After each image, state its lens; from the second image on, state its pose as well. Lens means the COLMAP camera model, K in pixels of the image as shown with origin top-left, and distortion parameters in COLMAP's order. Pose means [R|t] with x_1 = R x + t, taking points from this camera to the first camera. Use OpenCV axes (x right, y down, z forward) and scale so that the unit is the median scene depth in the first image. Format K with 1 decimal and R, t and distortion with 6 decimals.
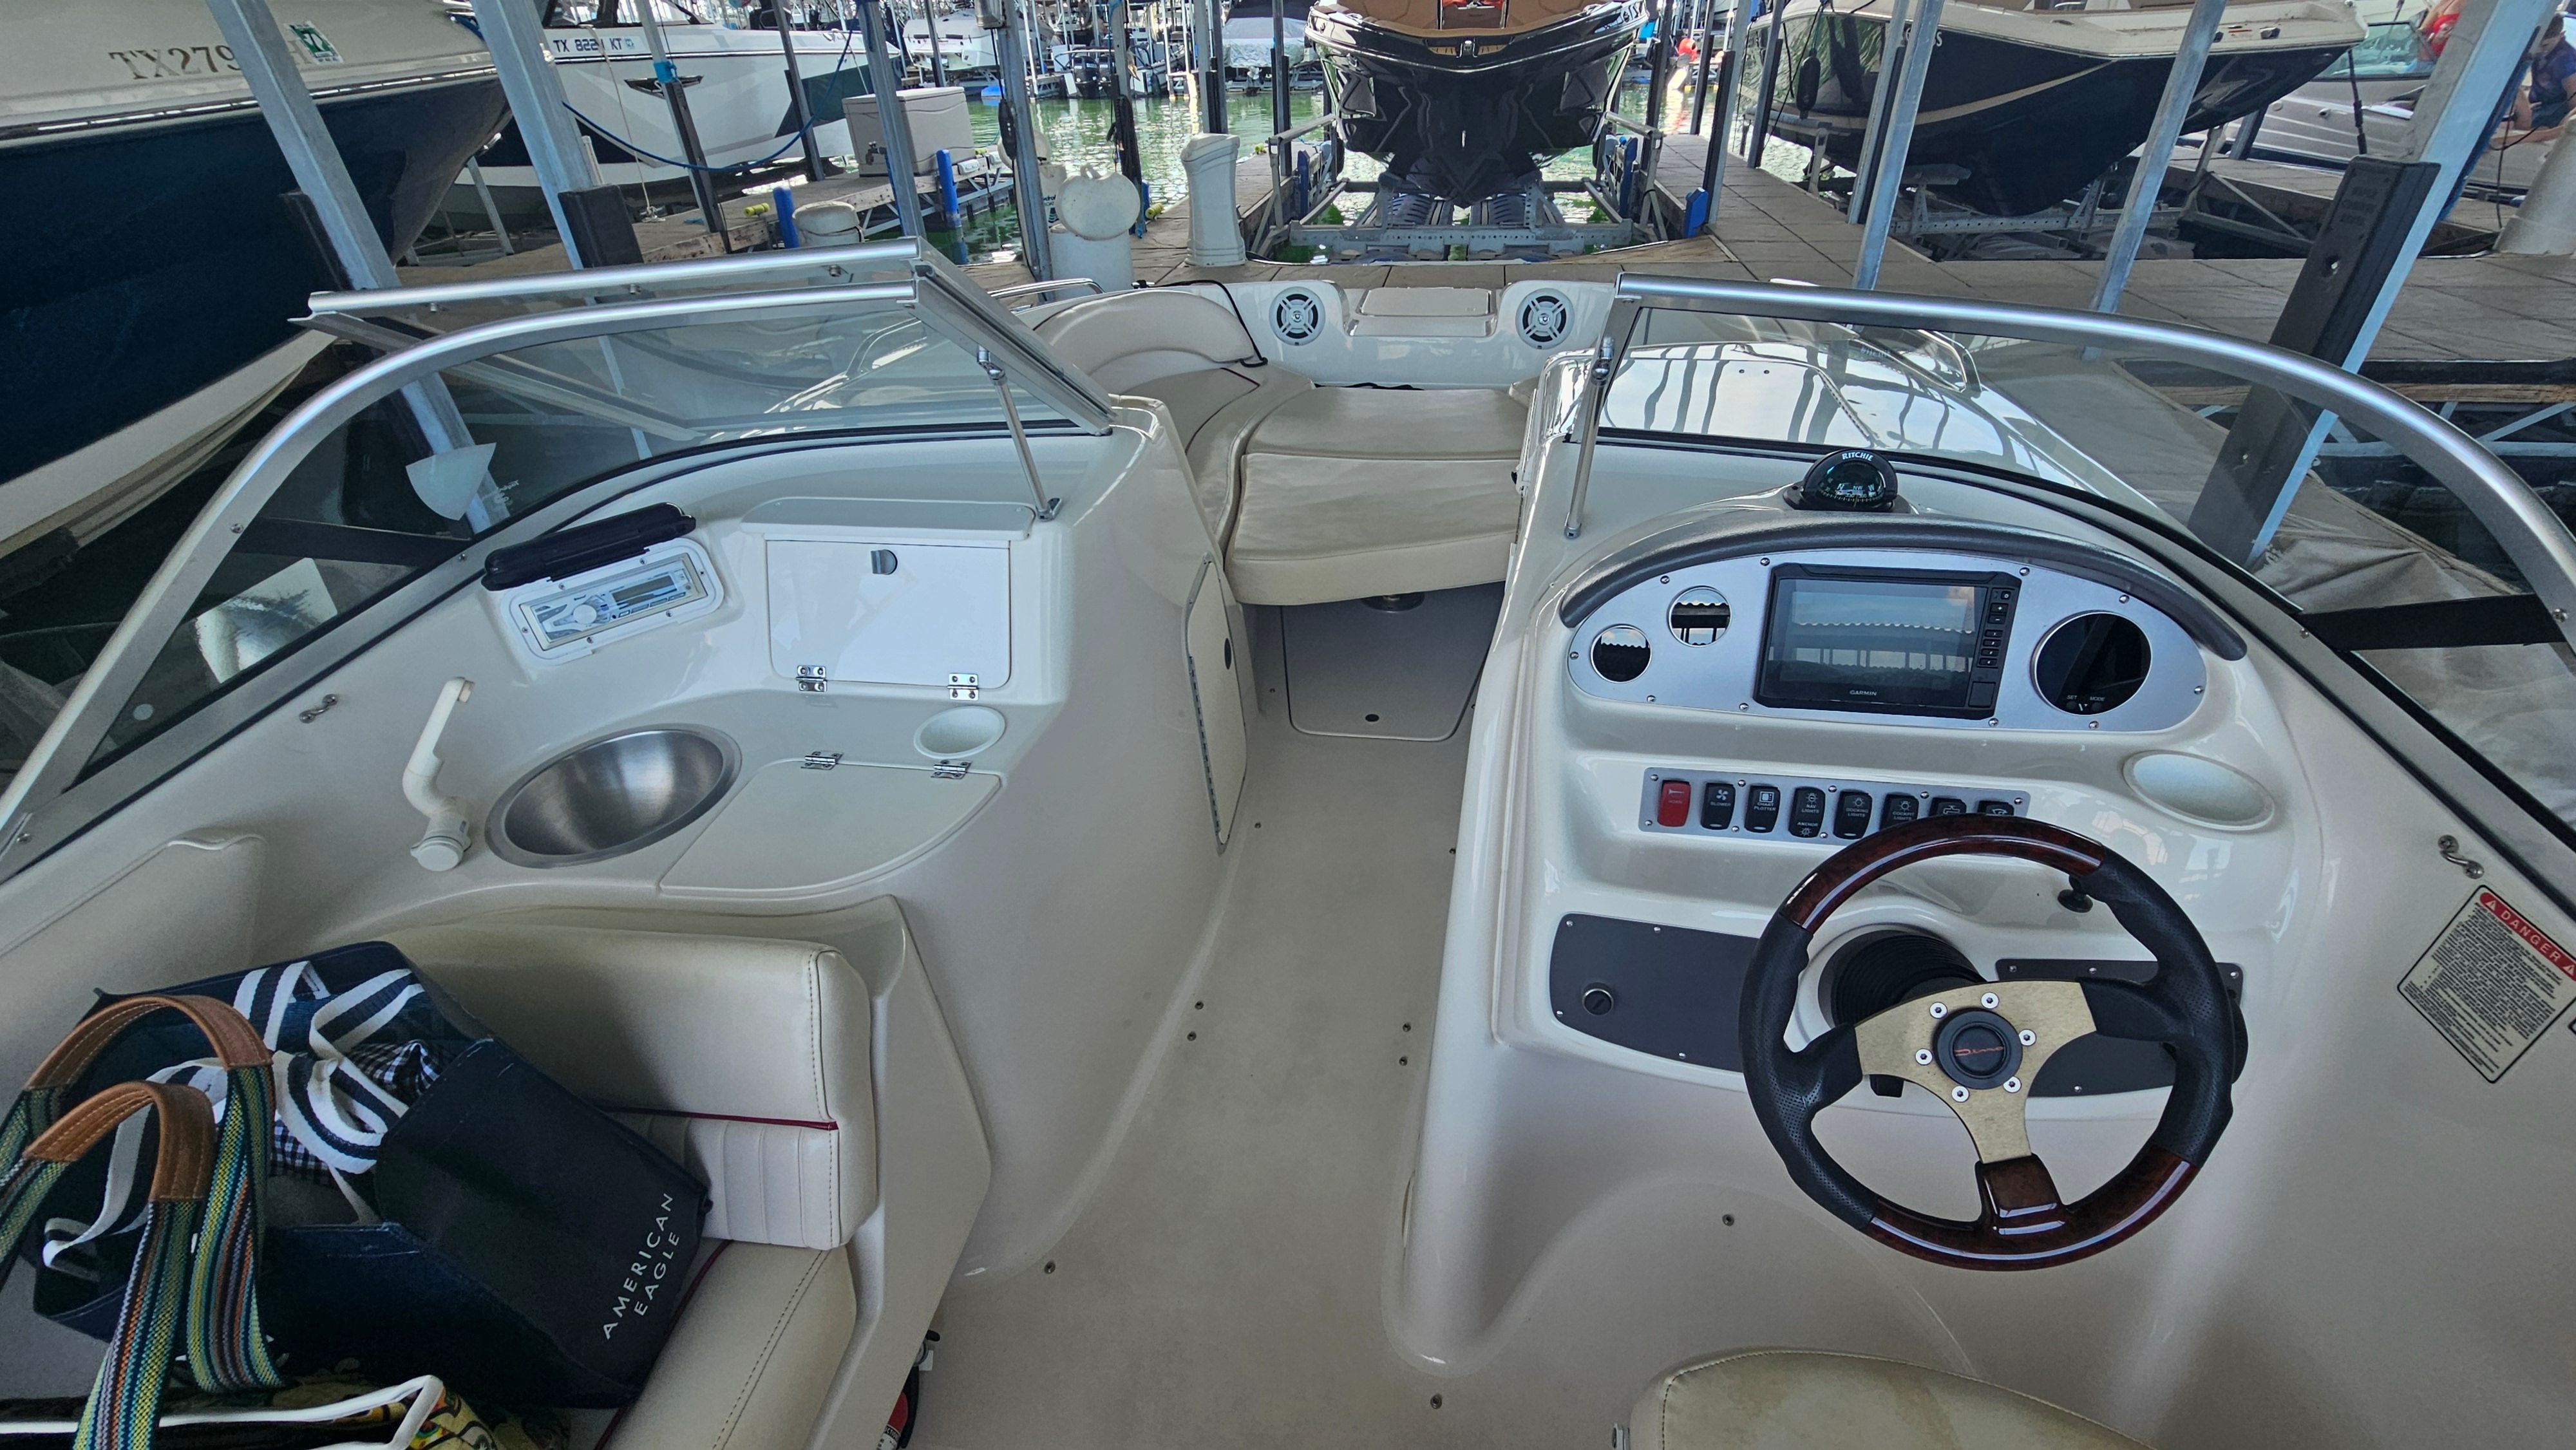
lens RADIAL K [[1062.3, 0, 1288.0], [0, 1062.3, 725.0], [0, 0, 1]] dist [0.008513, 0.000175]
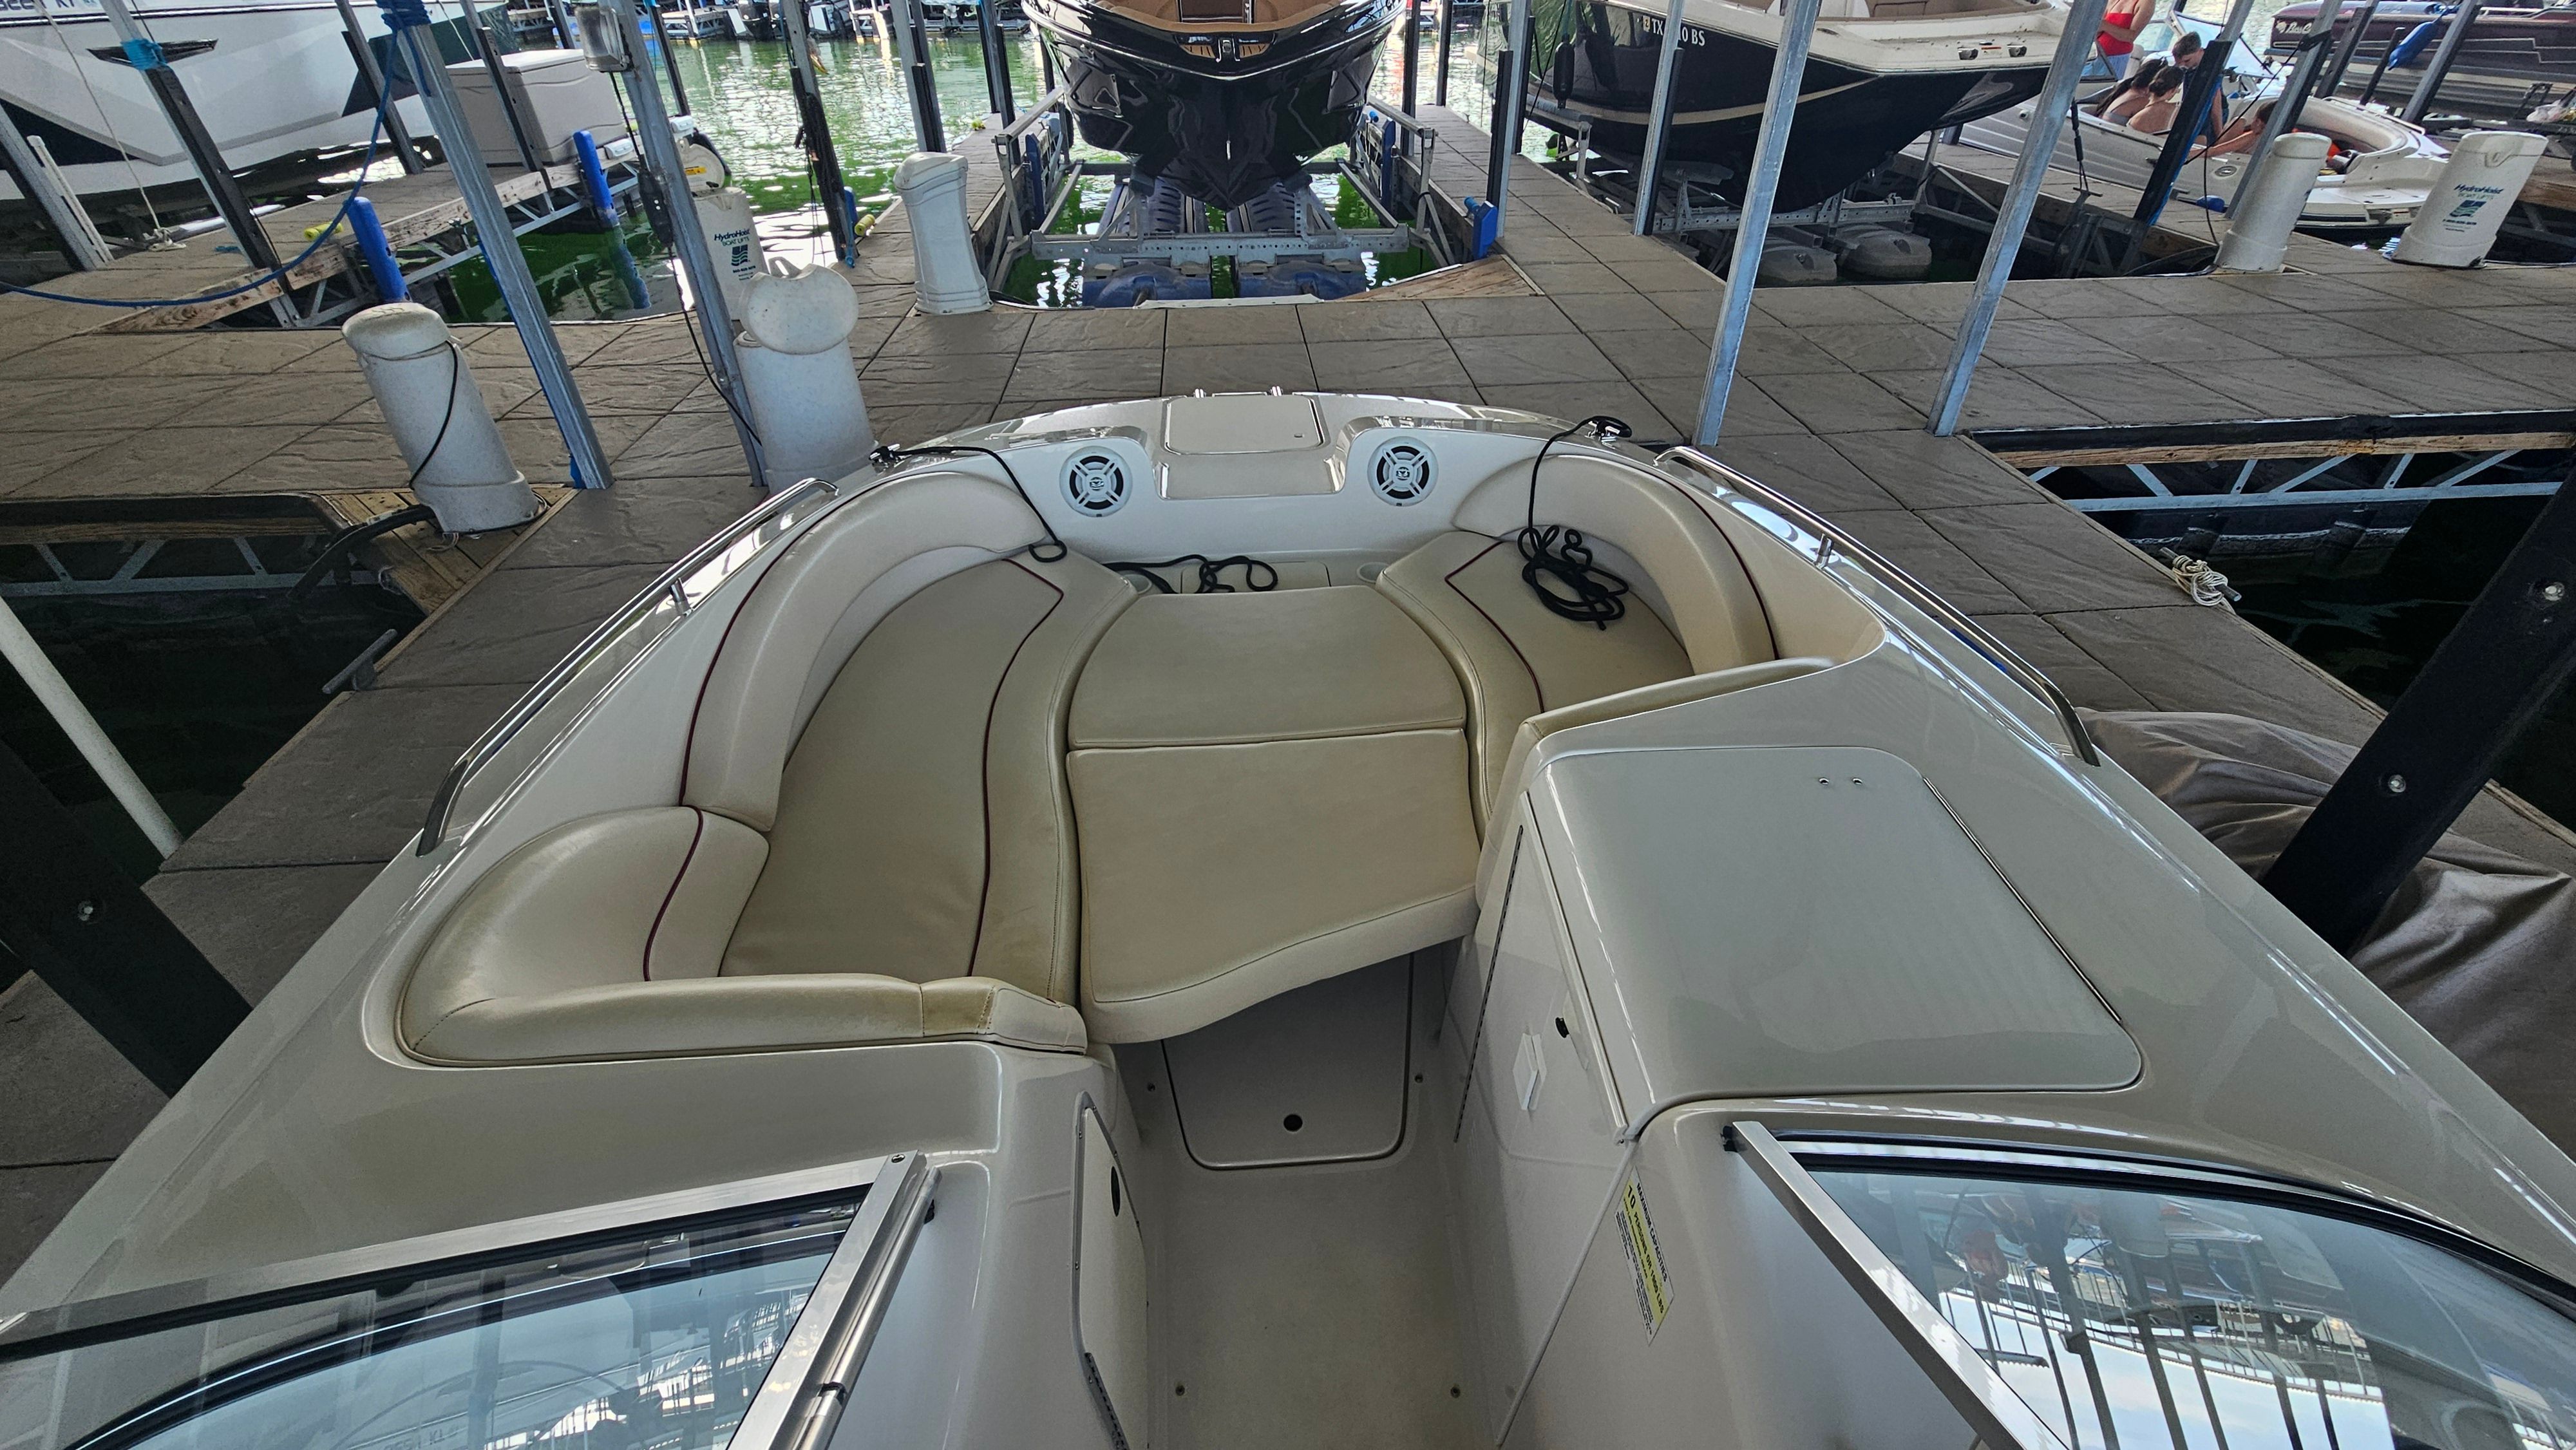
lens RADIAL K [[1059.2, 0, 1272.6], [0, 1059.2, 732.2], [0, 0, 1]] dist [-0.014478, 0.013514]
pose [[0.975367, -0.114325, 0.188649, -0.013063], [0.102810, 0.992251, 0.069770, -0.103570], [-0.195164, -0.048656, 0.979563, 0.096498]]
